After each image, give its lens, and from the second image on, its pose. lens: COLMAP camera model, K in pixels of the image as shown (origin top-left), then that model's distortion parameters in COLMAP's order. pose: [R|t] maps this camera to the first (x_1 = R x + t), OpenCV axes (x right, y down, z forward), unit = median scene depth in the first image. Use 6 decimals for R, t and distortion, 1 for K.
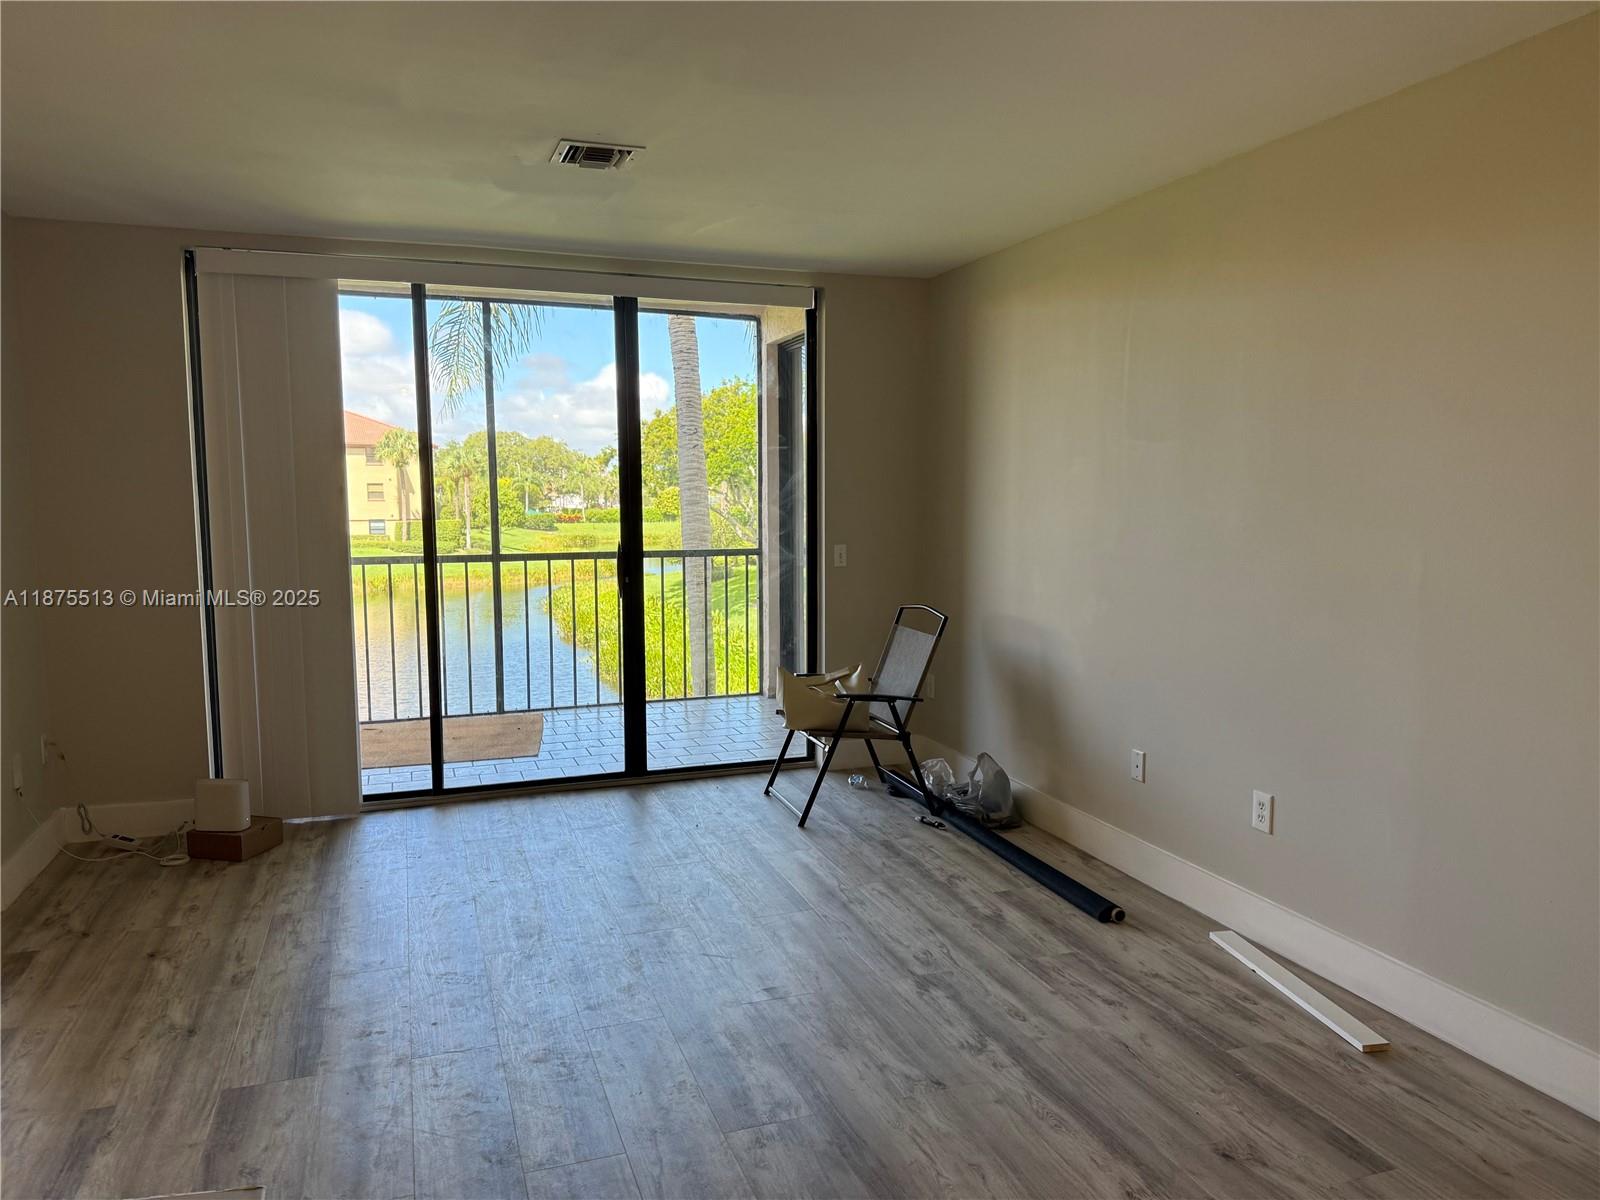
lens RADIAL K [[1124.0, 0, 813.7], [0, 1124.0, 593.7], [0, 0, 1]] dist [0.018807, -0.029950]
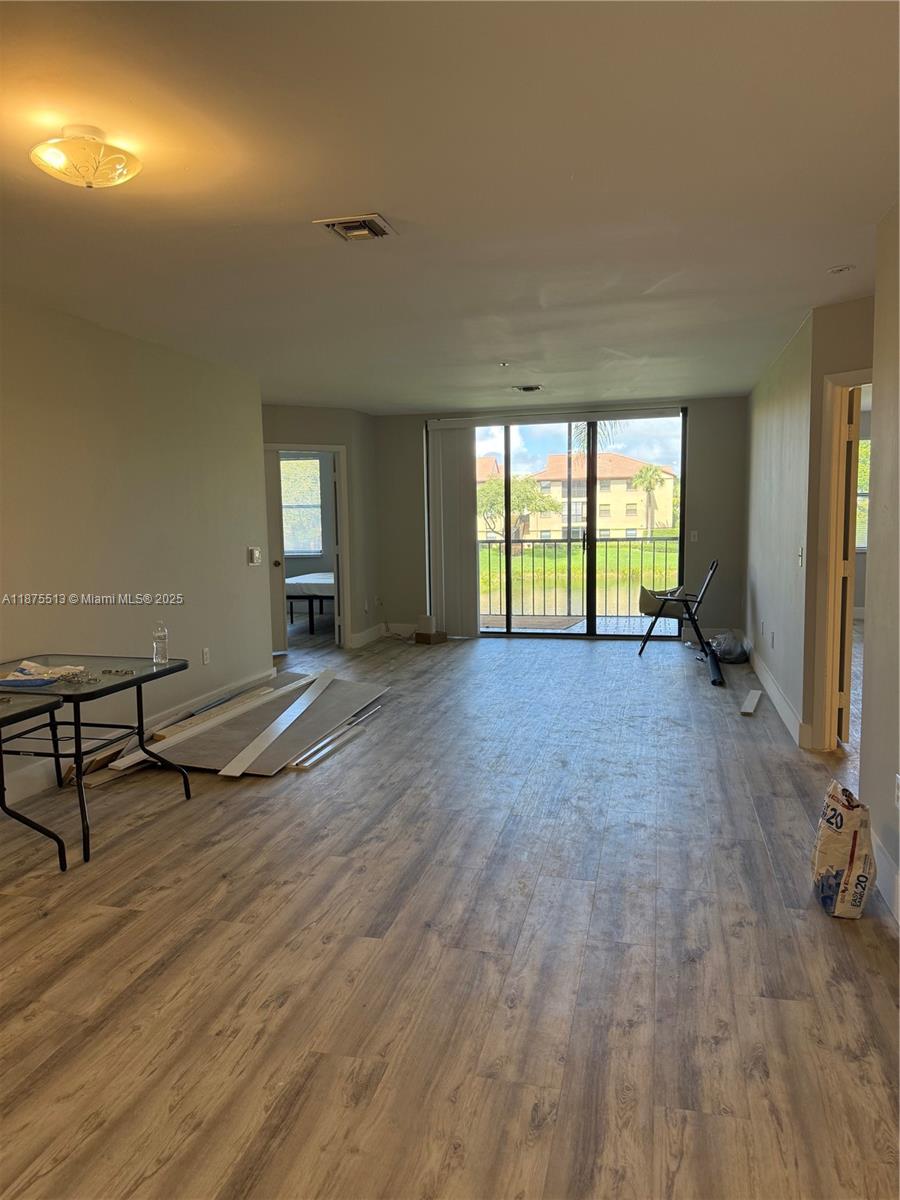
lens RADIAL K [[843.0, 0, 424.2], [0, 843.0, 612.9], [0, 0, 1]] dist [0.018807, -0.029950]
pose [[0.811183, 0.052021, -0.582475, 0.589557], [-0.032666, 0.998511, 0.043685, 0.059590], [0.583880, -0.016409, 0.811674, -0.594014]]
